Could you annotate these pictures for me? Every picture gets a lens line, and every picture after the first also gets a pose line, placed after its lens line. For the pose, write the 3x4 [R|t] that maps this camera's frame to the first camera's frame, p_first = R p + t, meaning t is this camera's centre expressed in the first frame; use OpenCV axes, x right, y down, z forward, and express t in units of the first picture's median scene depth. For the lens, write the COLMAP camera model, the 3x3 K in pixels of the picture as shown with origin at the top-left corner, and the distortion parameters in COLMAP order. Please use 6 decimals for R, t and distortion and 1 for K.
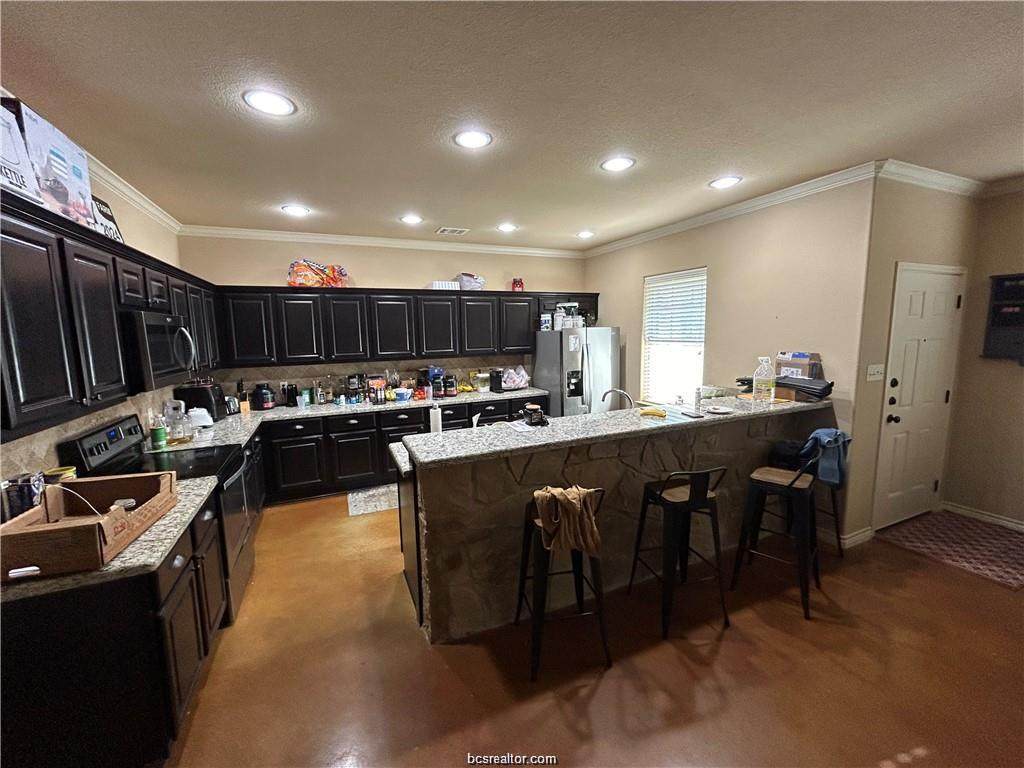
lens RADIAL K [[414.6, 0, 511.0], [0, 414.6, 383.2], [0, 0, 1]] dist [0.014031, -0.005593]
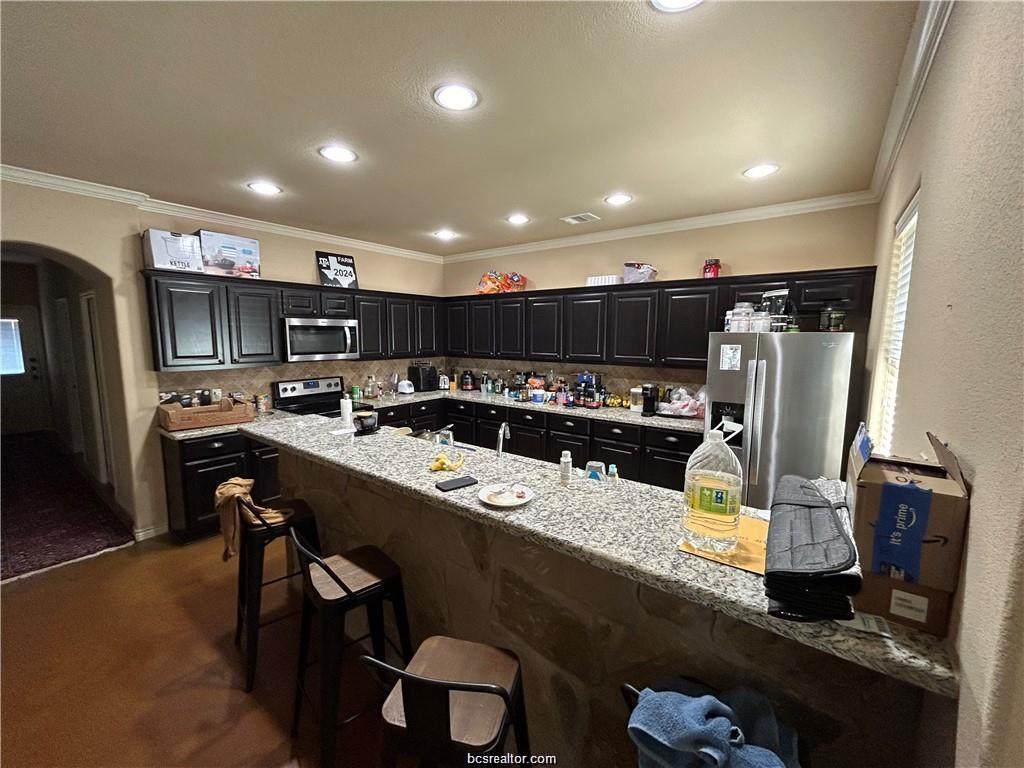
lens RADIAL K [[414.6, 0, 511.0], [0, 414.6, 383.2], [0, 0, 1]] dist [0.014031, -0.005593]
pose [[0.474026, 0.128086, -0.871145, 0.575043], [-0.122523, 0.989333, 0.078793, -0.074492], [0.871944, 0.069386, 0.484663, 0.463419]]
